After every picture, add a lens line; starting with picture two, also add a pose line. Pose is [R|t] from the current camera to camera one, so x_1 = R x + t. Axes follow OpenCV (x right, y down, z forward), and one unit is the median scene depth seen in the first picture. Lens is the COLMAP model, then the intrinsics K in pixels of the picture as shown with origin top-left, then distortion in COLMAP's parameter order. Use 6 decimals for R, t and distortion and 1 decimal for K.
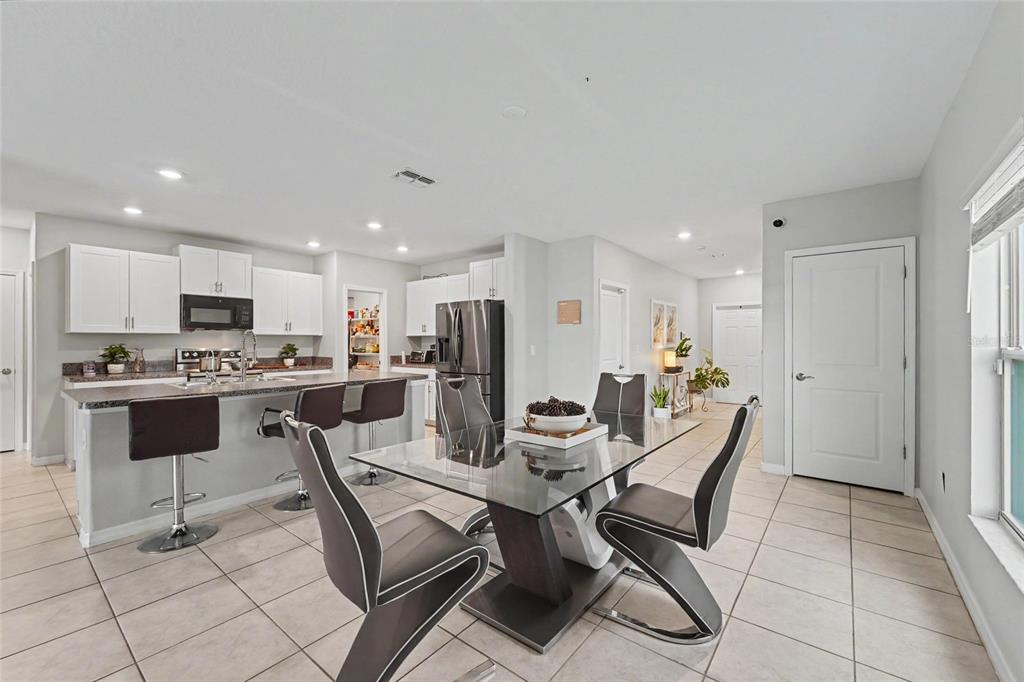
lens RADIAL K [[419.7, 0, 504.0], [0, 419.7, 341.7], [0, 0, 1]] dist [0.004543, -0.002801]
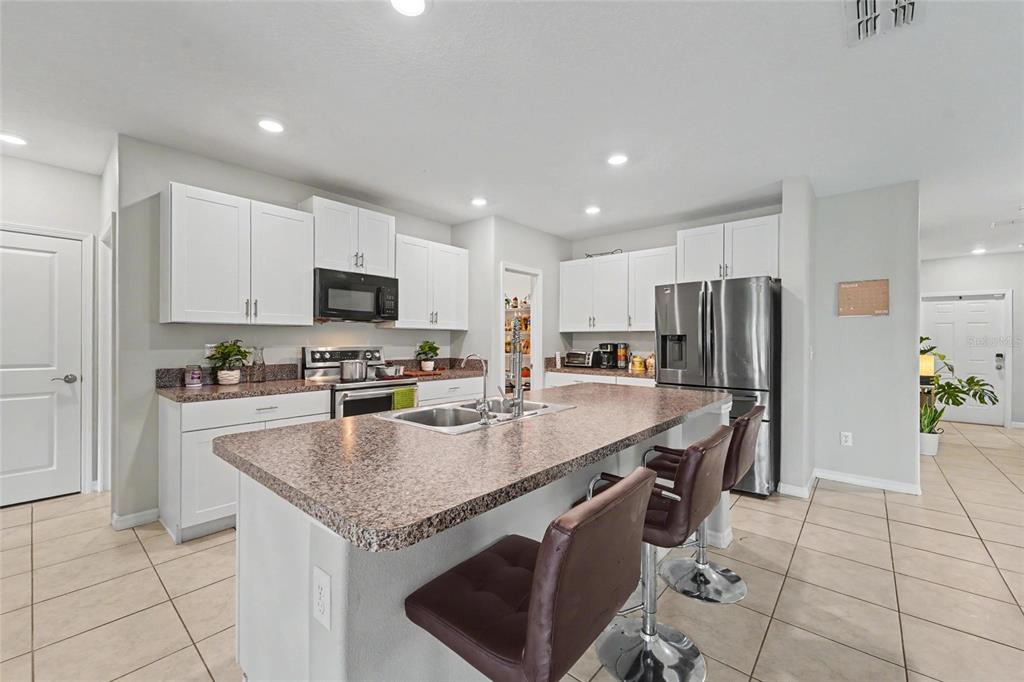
lens RADIAL K [[419.7, 0, 505.1], [0, 419.7, 341.0], [0, 0, 1]] dist [0.004543, -0.002801]
pose [[0.999246, 0.007658, -0.038054, -0.413098], [-0.007449, 0.999956, 0.005634, -0.000460], [0.038095, -0.005346, 0.999260, 0.313544]]
